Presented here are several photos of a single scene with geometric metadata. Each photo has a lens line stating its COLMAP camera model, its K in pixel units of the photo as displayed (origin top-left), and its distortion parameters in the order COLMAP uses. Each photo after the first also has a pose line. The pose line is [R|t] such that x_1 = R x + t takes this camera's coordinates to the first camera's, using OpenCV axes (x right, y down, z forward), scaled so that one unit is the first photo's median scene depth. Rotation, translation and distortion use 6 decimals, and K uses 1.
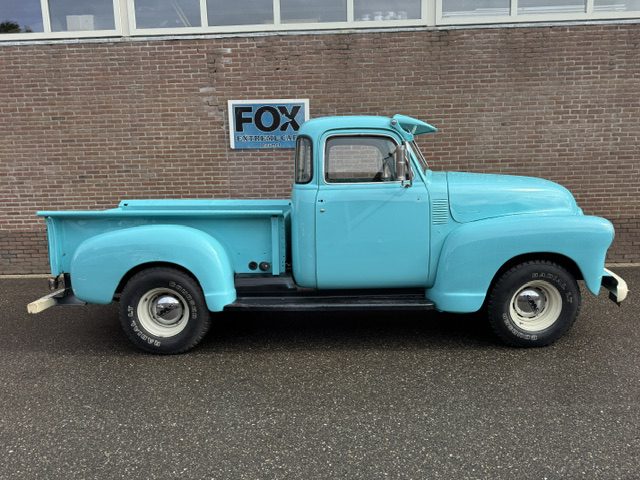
lens RADIAL K [[454.2, 0, 320.0], [0, 454.2, 240.0], [0, 0, 1]] dist [0.045794, -0.047335]
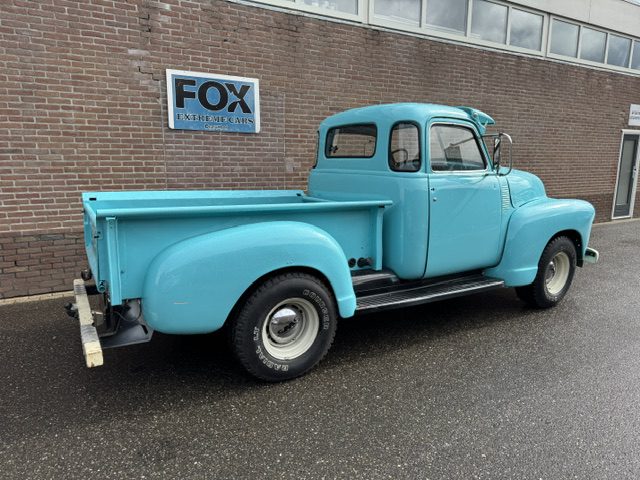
lens RADIAL K [[450.9, 0, 318.2], [0, 450.9, 238.6], [0, 0, 1]] dist [0.059710, -0.075552]
pose [[0.846306, -0.063125, 0.528944, -0.421162], [0.054953, 0.998002, 0.031180, -0.014107], [-0.529856, 0.002679, 0.848084, 0.169963]]
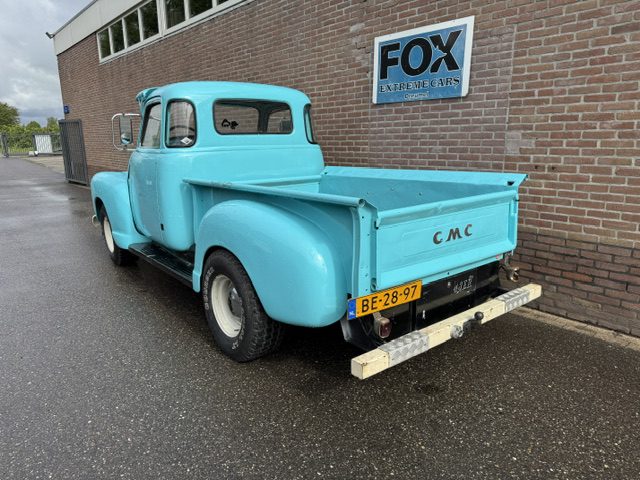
lens RADIAL K [[452.4, 0, 319.1], [0, 452.4, 242.2], [0, 0, 1]] dist [0.007262, -0.004866]
pose [[0.671058, 0.187712, -0.717248, 0.328460], [-0.132503, 0.982207, 0.133085, -0.064993], [0.729468, 0.005730, 0.683991, 0.432785]]
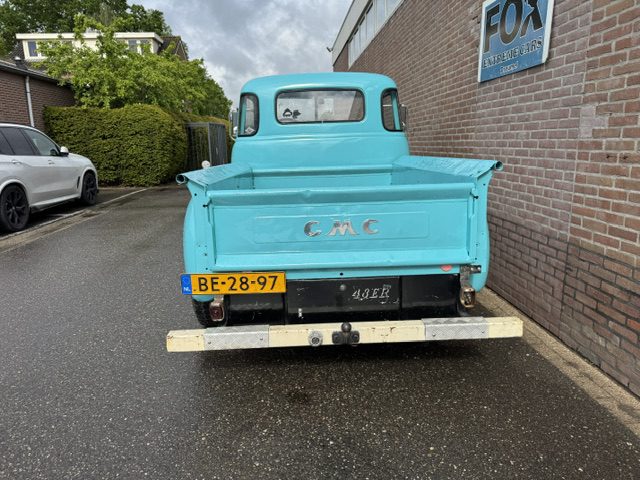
lens RADIAL K [[456.3, 0, 320.0], [0, 456.3, 240.0], [0, 0, 1]] dist [0.034480, -0.043449]
pose [[0.091991, 0.235285, -0.967563, 0.456947], [-0.146903, 0.964258, 0.220515, -0.100266], [0.984864, 0.121852, 0.123267, 0.745046]]
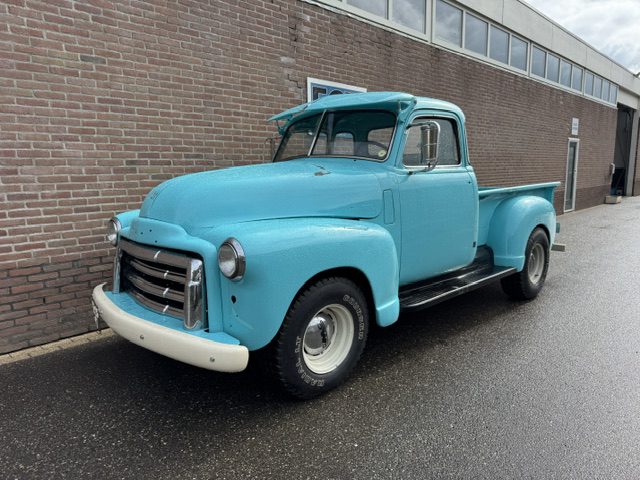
lens RADIAL K [[465.8, 0, 320.0], [0, 465.8, 240.0], [0, 0, 1]] dist [0.039864, -0.048910]
pose [[0.674909, -0.091417, 0.732216, -0.846420], [0.120039, 0.992680, 0.013291, -0.015659], [-0.728072, 0.078924, 0.680942, 0.419516]]
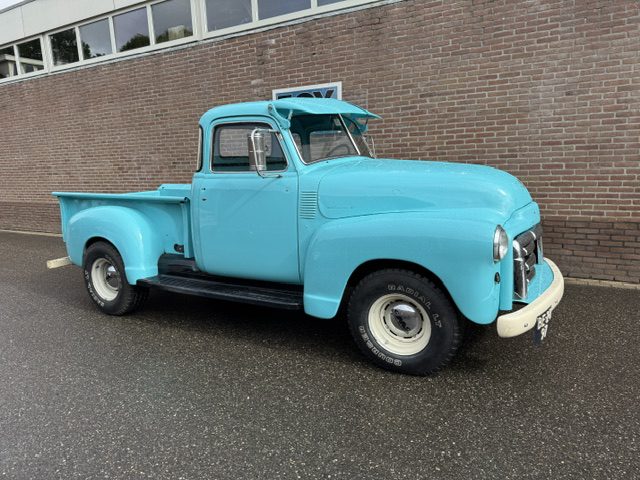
lens RADIAL K [[456.3, 0, 320.0], [0, 456.3, 240.0], [0, 0, 1]] dist [0.034480, -0.043449]
pose [[0.879755, 0.078129, -0.468963, 0.413737], [-0.061392, 0.996815, 0.050900, -0.023066], [0.471447, -0.015989, 0.881750, 0.121799]]
